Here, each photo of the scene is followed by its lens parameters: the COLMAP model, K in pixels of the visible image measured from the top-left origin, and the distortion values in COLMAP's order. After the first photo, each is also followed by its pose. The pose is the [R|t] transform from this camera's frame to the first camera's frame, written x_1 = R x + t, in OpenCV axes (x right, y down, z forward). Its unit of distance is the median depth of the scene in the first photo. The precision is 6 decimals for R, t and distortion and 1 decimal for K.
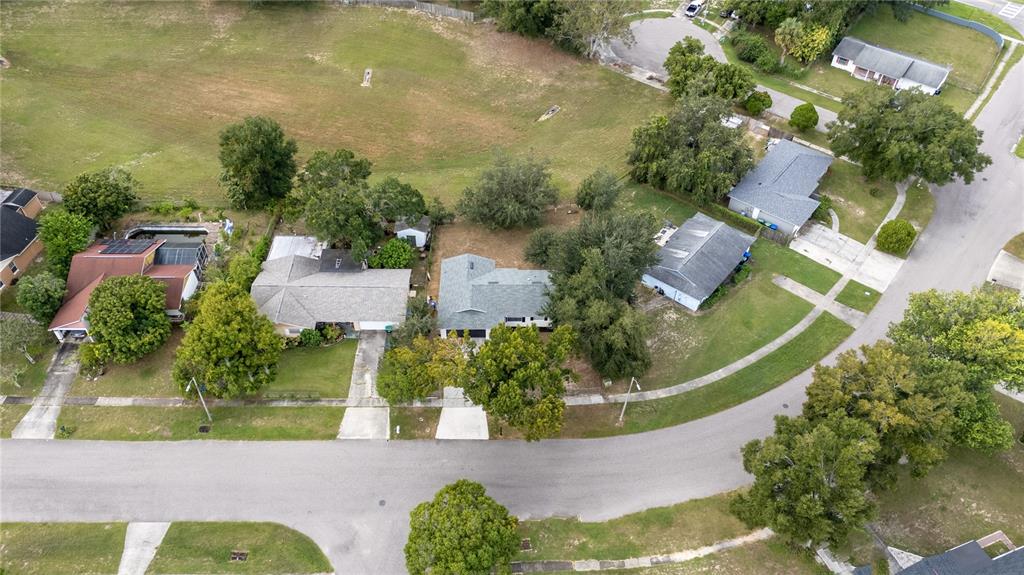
lens RADIAL K [[755.3, 0, 516.7], [0, 755.3, 289.4], [0, 0, 1]] dist [0.099000, -0.121252]
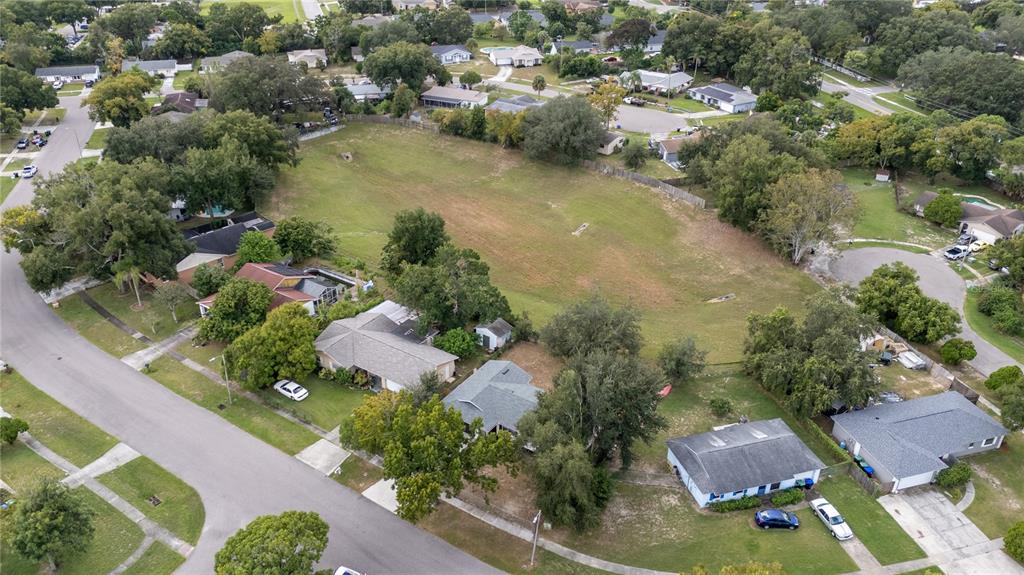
lens RADIAL K [[762.2, 0, 515.0], [0, 762.2, 287.0], [0, 0, 1]] dist [0.068952, -0.068031]
pose [[0.825126, 0.264735, -0.499081, 0.429872], [-0.397569, 0.899736, -0.180037, 0.044518], [0.401380, 0.346973, 0.847646, 0.105123]]
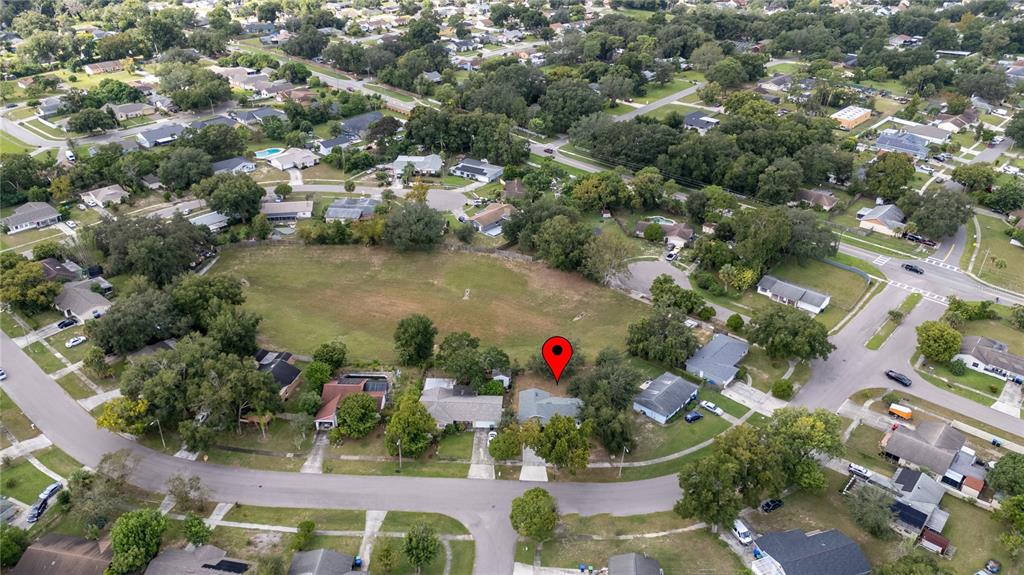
lens RADIAL K [[755.3, 0, 516.7], [0, 755.3, 289.4], [0, 0, 1]] dist [0.099000, -0.121252]
pose [[0.999152, 0.015804, -0.038011, -0.043106], [-0.025733, 0.960515, -0.277035, 0.227829], [0.032132, 0.277778, 0.960108, -0.796023]]
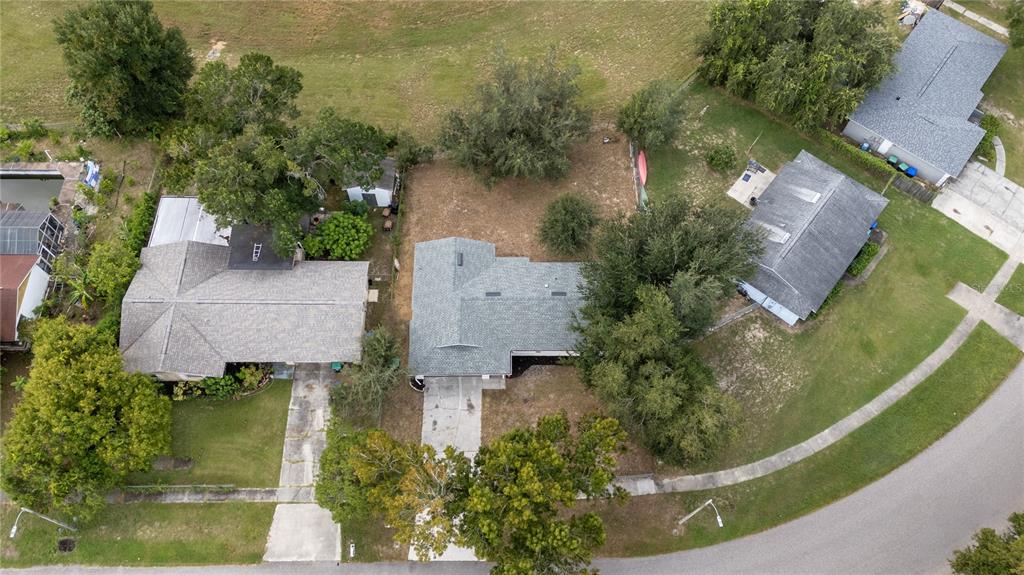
lens RADIAL K [[762.2, 0, 515.0], [0, 762.2, 287.0], [0, 0, 1]] dist [0.068952, -0.068031]
pose [[0.999970, 0.007725, 0.001063, -0.012347], [-0.007678, 0.951483, 0.307604, -0.214052], [0.001365, -0.307603, 0.951514, 0.362682]]
